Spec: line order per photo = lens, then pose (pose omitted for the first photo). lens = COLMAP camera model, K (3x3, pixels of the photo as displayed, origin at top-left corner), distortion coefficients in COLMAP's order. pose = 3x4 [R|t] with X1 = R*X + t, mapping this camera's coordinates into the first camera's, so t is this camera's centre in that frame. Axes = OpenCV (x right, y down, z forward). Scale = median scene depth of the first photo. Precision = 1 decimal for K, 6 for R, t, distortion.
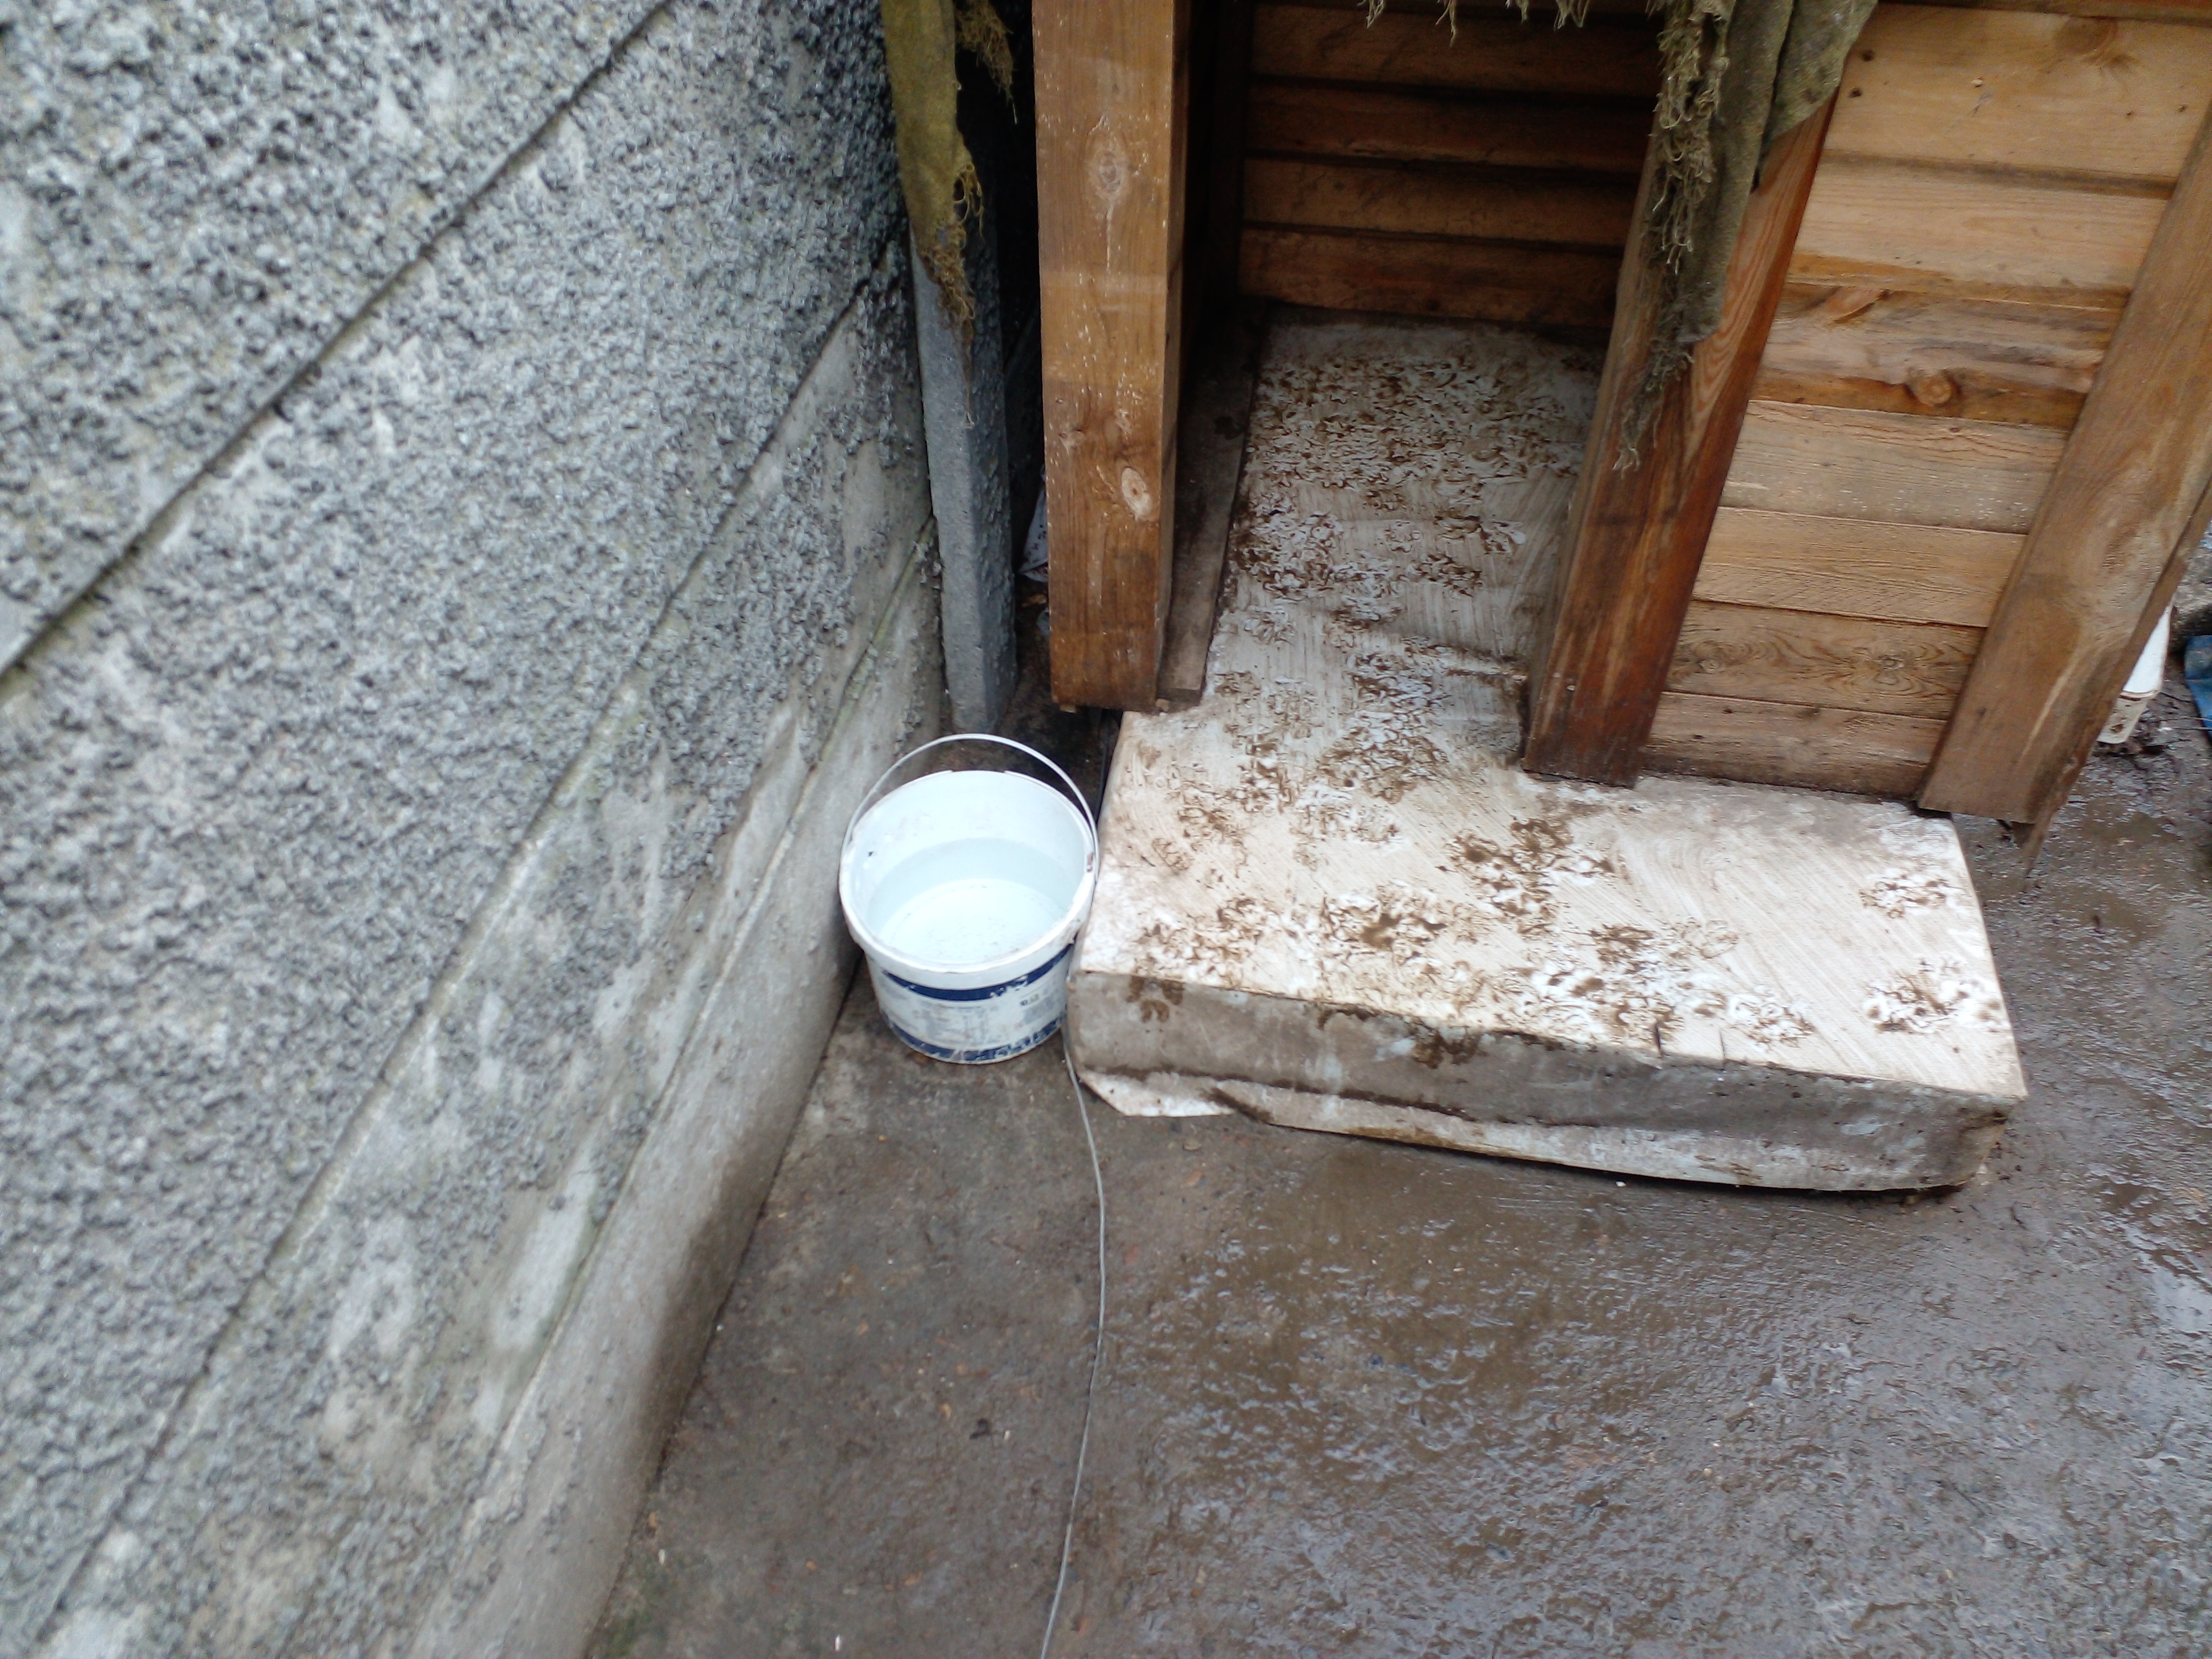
lens RADIAL K [[1808.4, 0, 1077.9], [0, 1808.4, 827.8], [0, 0, 1]] dist [0.118705, -0.343647]
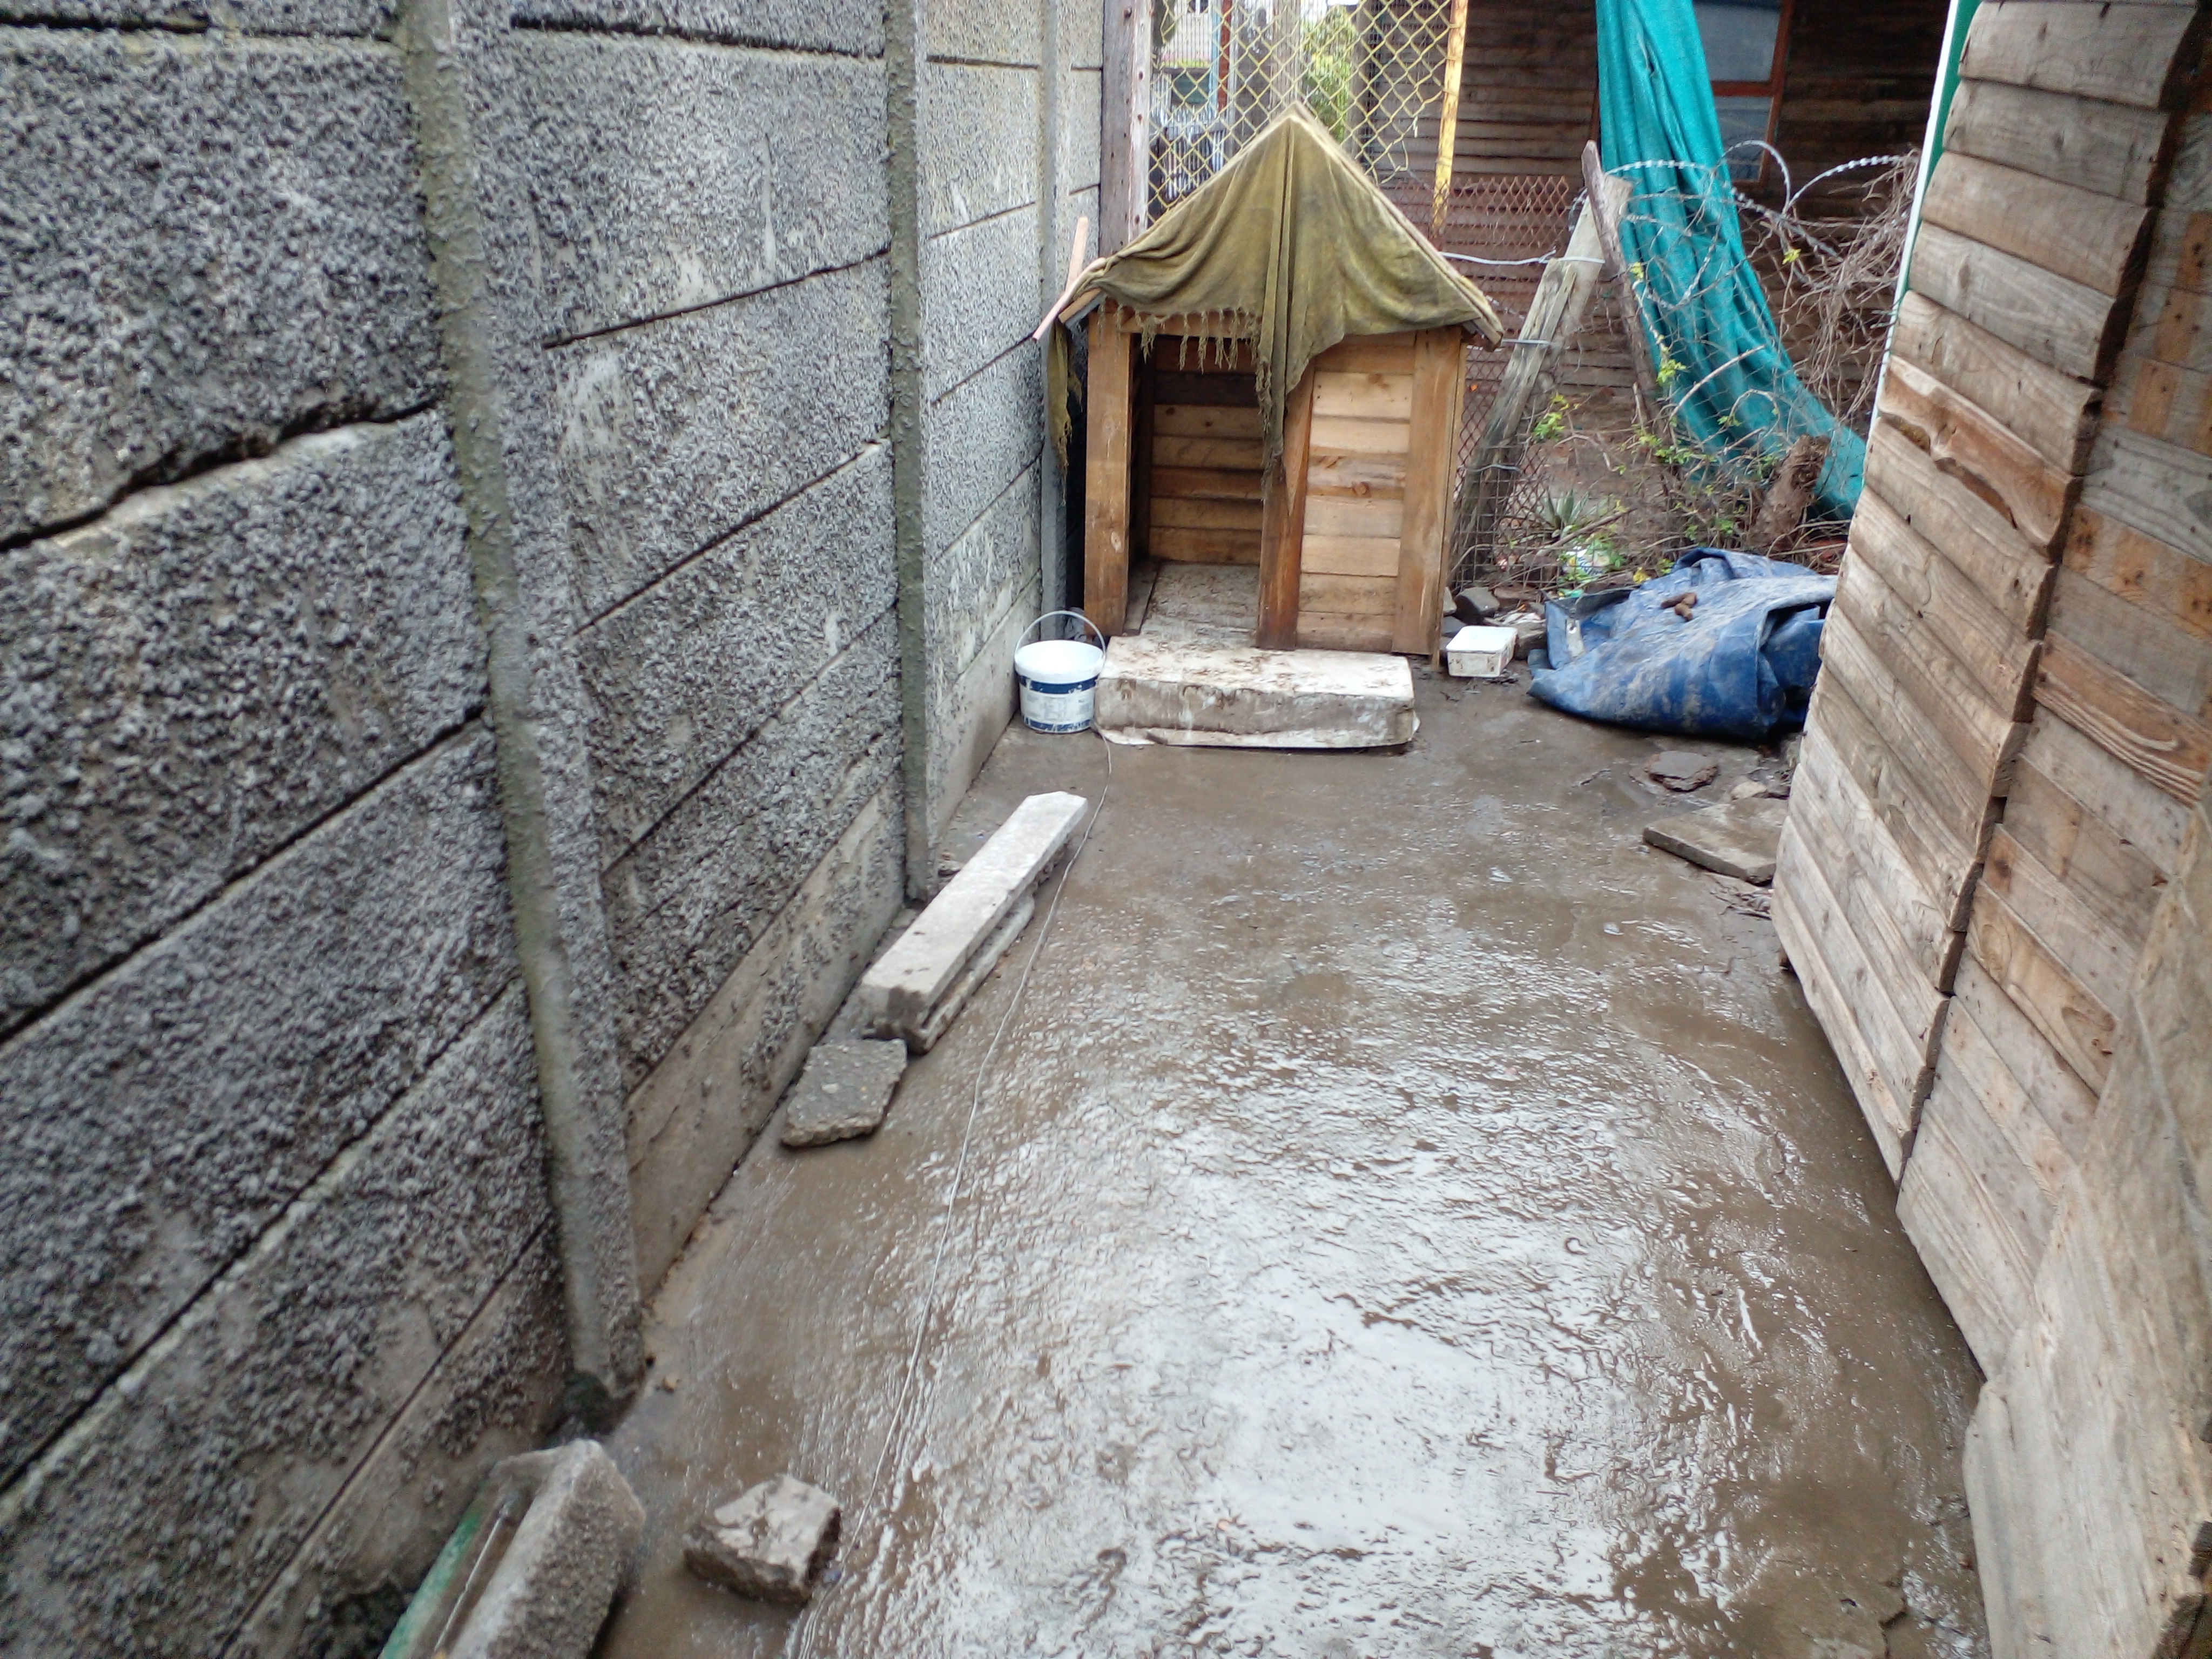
lens RADIAL K [[1757.7, 0, 1106.0], [0, 1757.7, 829.5], [0, 0, 1]] dist [0.008690, 0.007533]
pose [[0.998303, 0.005961, 0.057921, -0.147760], [0.015179, 0.933713, -0.357699, 1.275691], [-0.056214, 0.357972, 0.932039, -1.496604]]
